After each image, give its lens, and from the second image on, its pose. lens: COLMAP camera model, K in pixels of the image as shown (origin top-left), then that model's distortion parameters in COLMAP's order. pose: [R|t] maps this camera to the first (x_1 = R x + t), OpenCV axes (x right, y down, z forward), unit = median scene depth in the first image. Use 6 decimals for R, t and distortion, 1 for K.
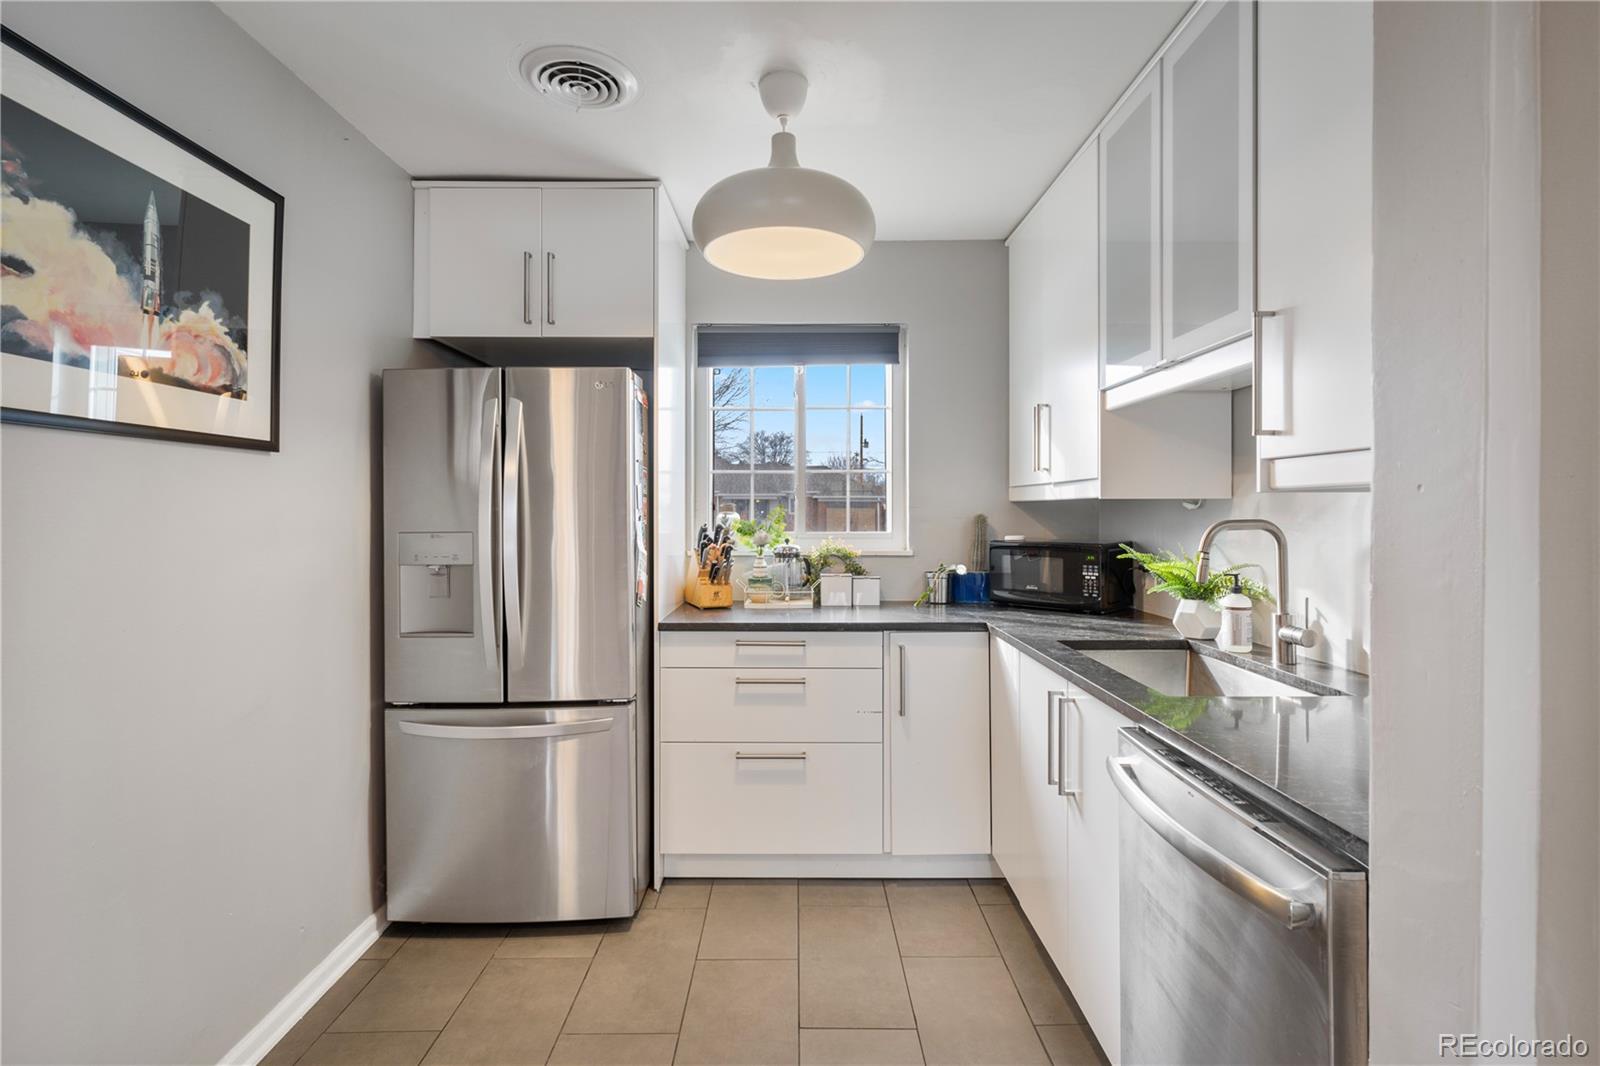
lens RADIAL K [[766.0, 0, 801.5], [0, 766.0, 516.2], [0, 0, 1]] dist [0.000844, 0.001763]
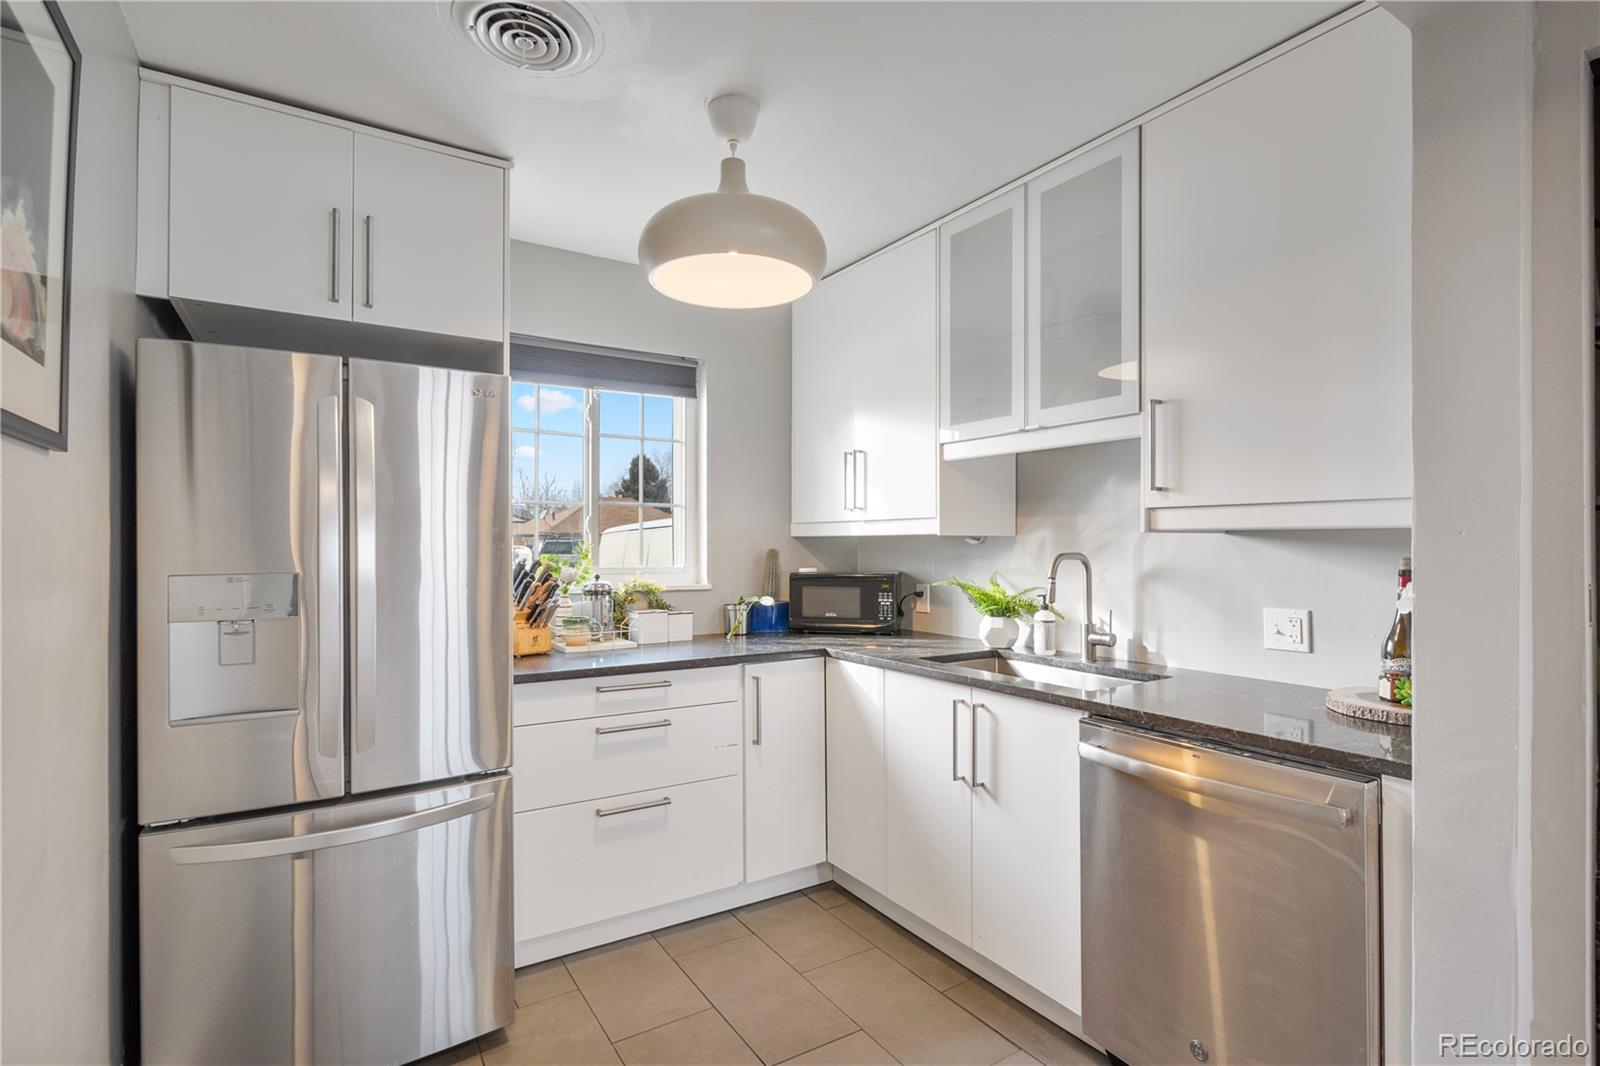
lens RADIAL K [[766.0, 0, 786.2], [0, 766.0, 546.4], [0, 0, 1]] dist [0.000844, 0.001763]
pose [[0.849497, 0.000677, 0.527594, -0.361428], [0.001726, 0.999990, -0.004062, -0.001094], [-0.527591, 0.004361, 0.849487, 0.102059]]
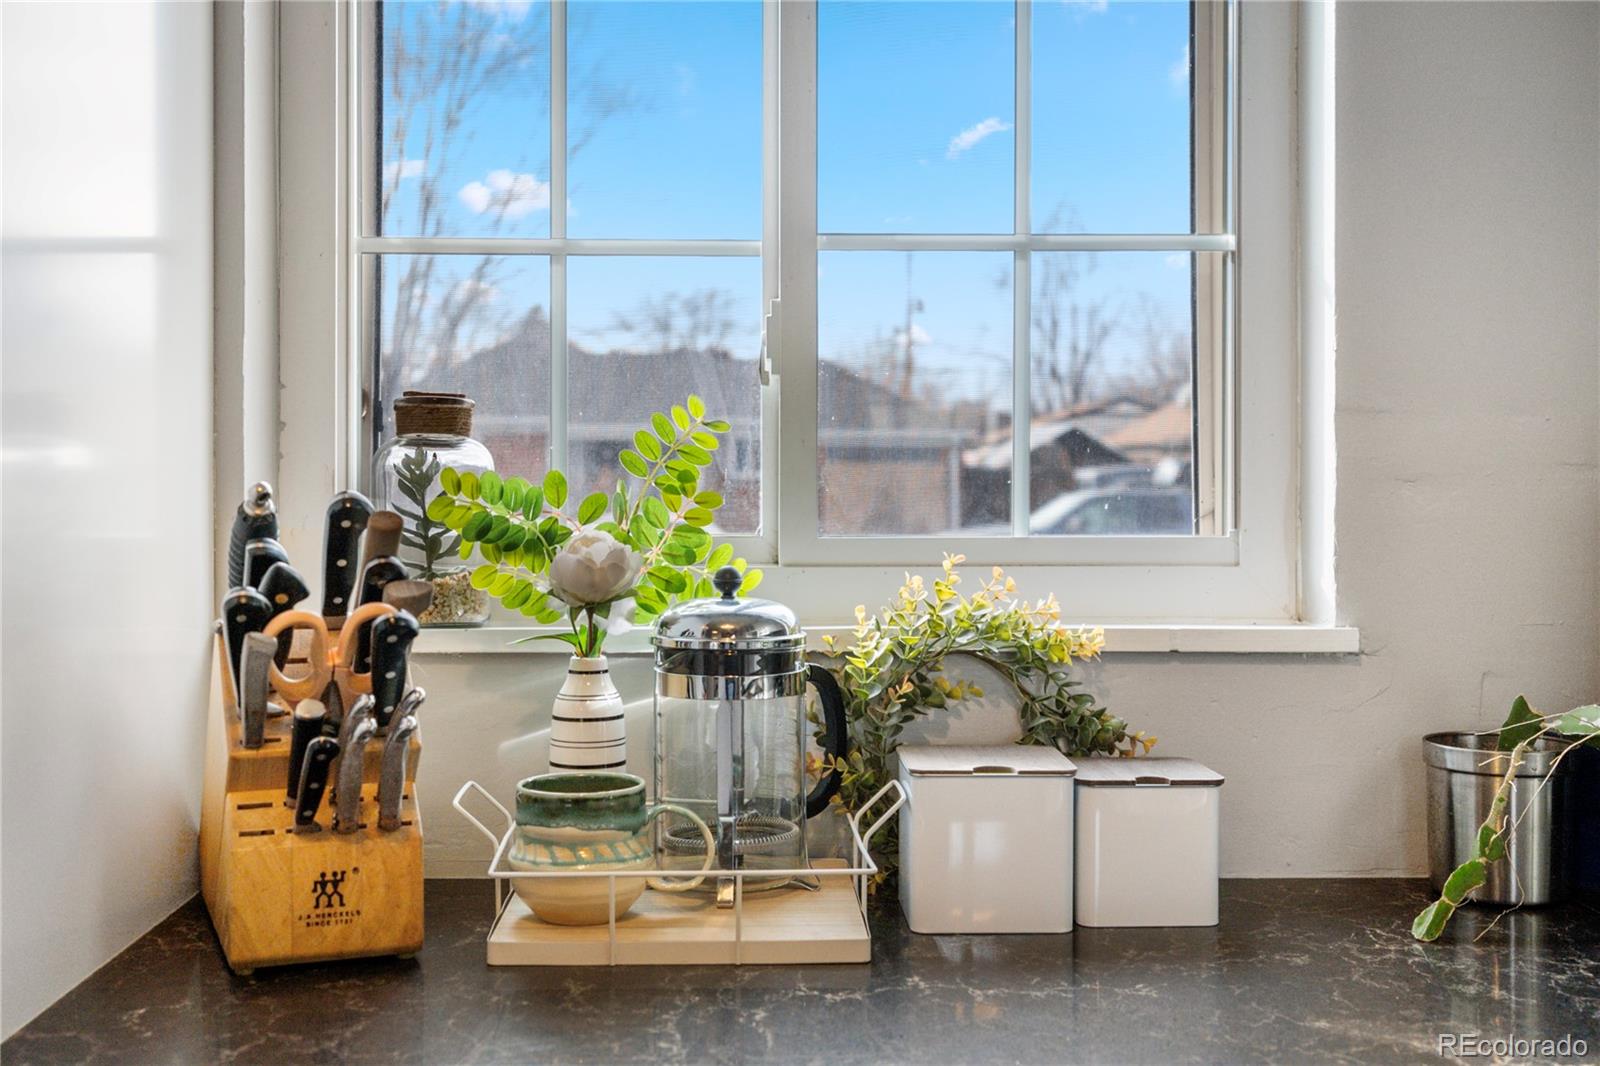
lens RADIAL K [[1864.1, 0, 805.5], [0, 1864.1, 525.0], [0, 0, 1]] dist [0.003672, 0.000000]
pose [[0.999704, 0.000864, 0.024300, -0.012182], [-0.001424, 0.999733, 0.023052, 0.008270], [-0.024274, -0.023080, 0.999439, 0.615550]]
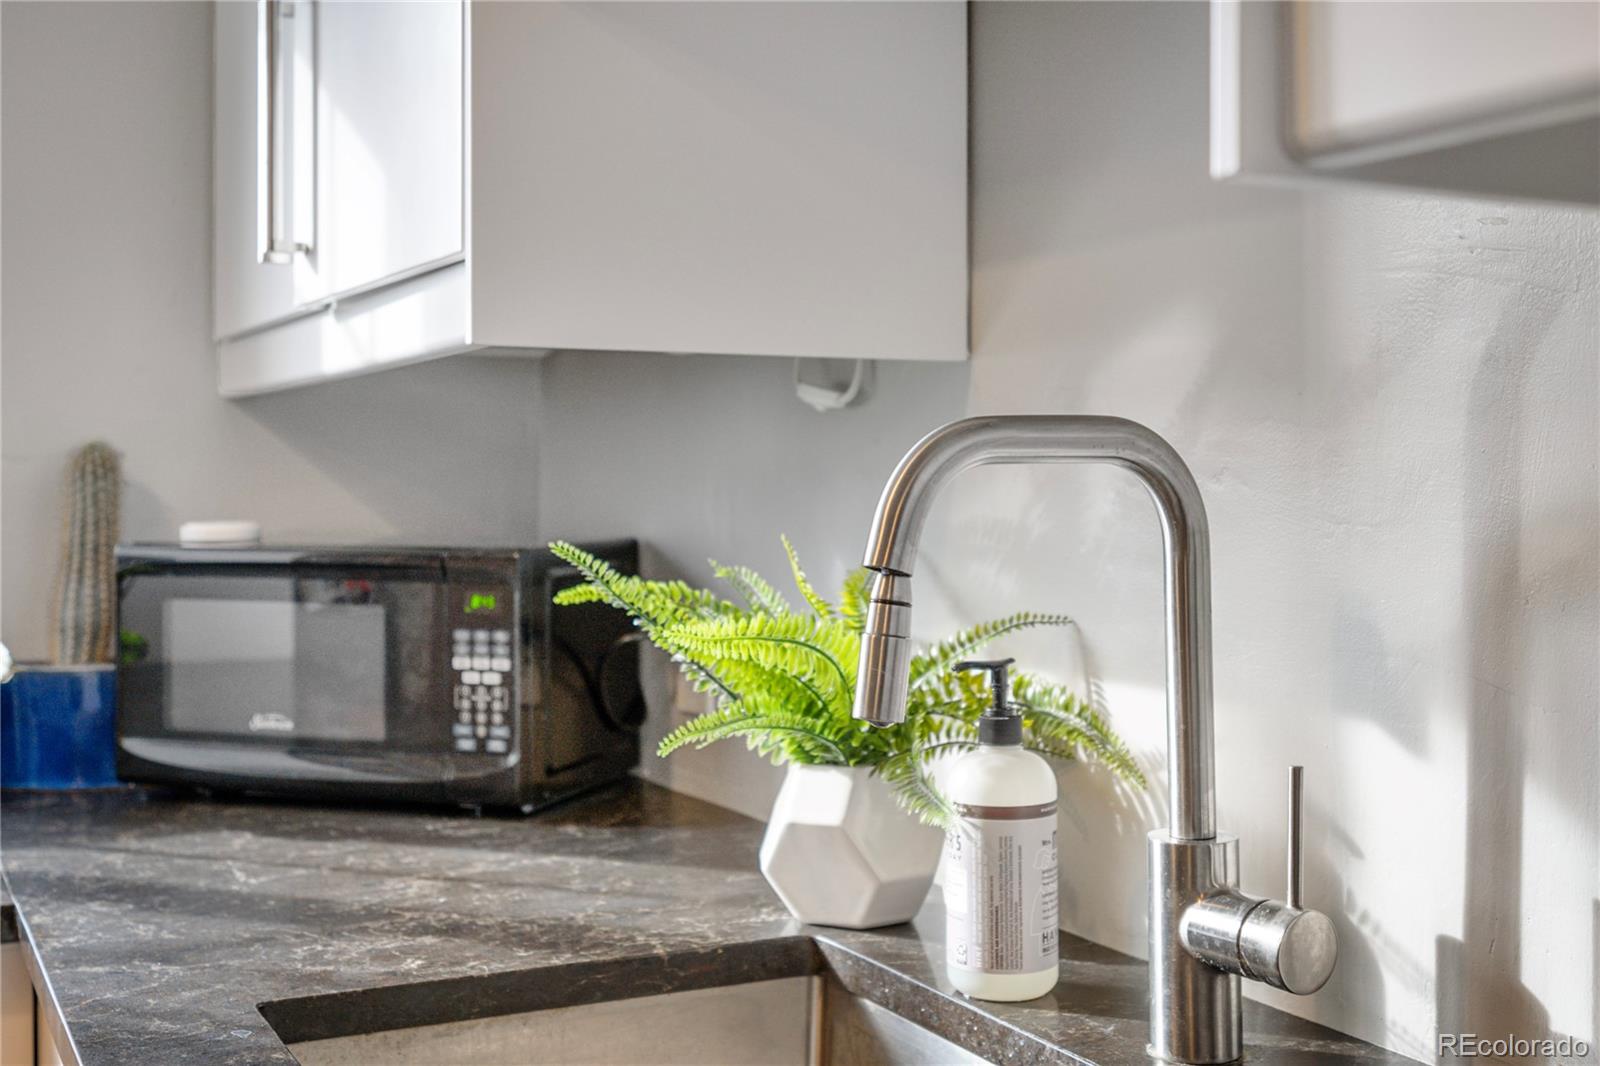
lens RADIAL K [[1864.1, 0, 798.6], [0, 1864.1, 519.6], [0, 0, 1]] dist [0.003672, 0.000000]
pose [[0.896766, -0.006500, 0.442458, 0.195983], [0.000917, 0.999917, 0.012830, 0.018597], [-0.442505, -0.011100, 0.896697, 0.389220]]
